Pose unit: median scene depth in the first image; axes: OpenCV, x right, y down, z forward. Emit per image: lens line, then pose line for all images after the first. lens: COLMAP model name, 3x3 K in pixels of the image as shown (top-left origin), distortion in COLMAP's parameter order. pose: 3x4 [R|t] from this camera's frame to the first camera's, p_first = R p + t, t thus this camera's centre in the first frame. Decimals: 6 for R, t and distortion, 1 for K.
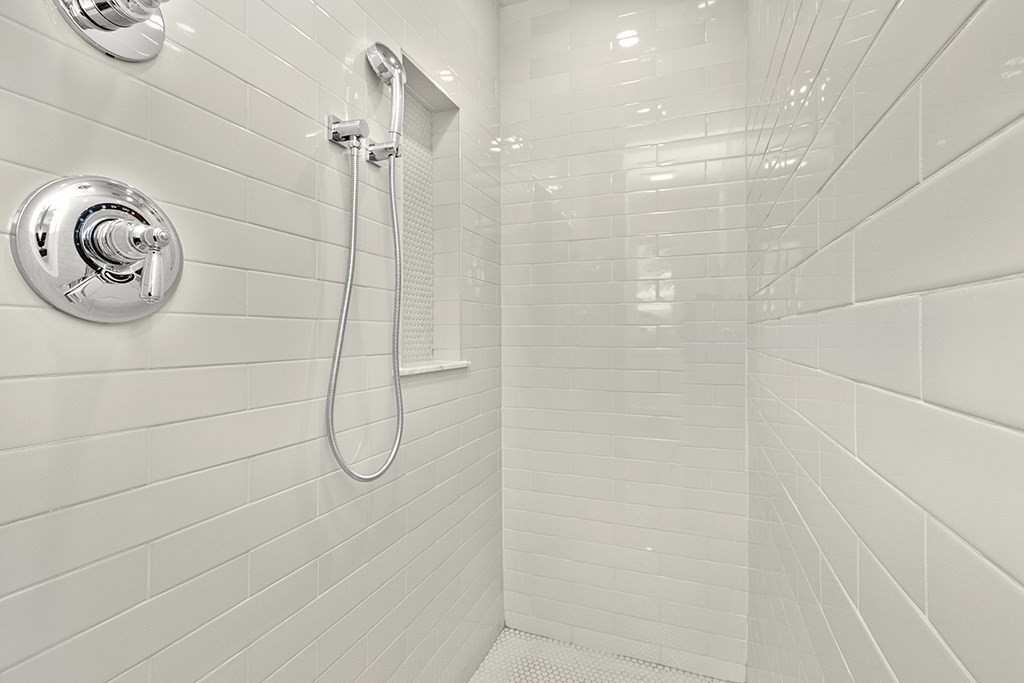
lens RADIAL K [[473.0, 0, 511.0], [0, 473.0, 335.8], [0, 0, 1]] dist [0.009905, -0.002963]
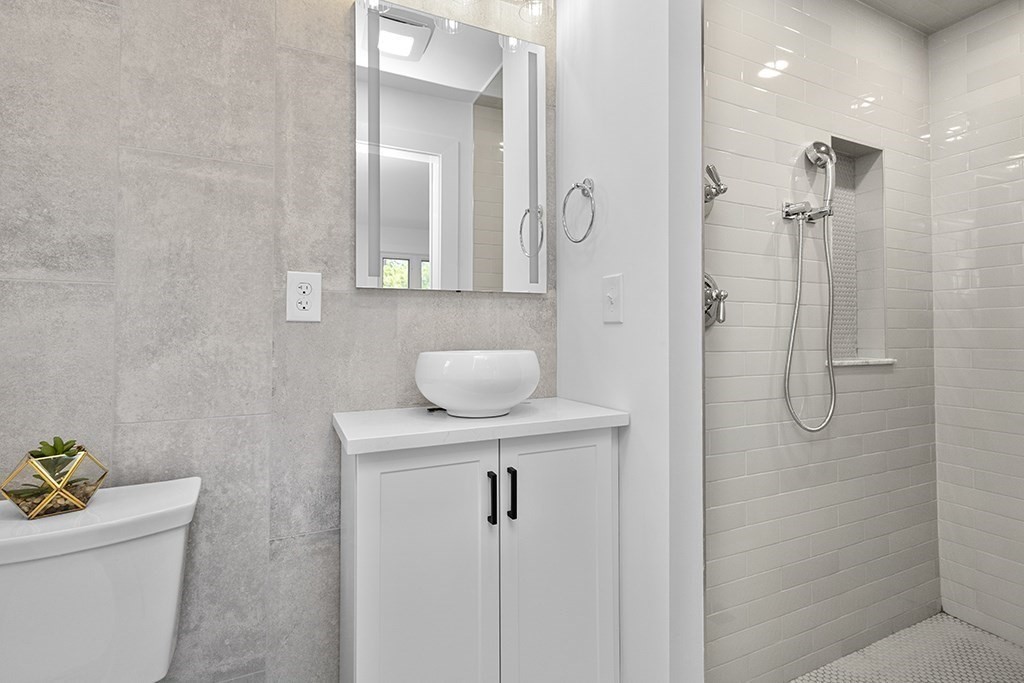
lens RADIAL K [[473.0, 0, 510.3], [0, 473.0, 322.1], [0, 0, 1]] dist [0.009905, -0.002963]
pose [[0.719226, -0.011218, -0.694686, 0.062498], [-0.005203, 0.999755, -0.021531, -0.011478], [0.694757, 0.019100, 0.718991, -0.699751]]
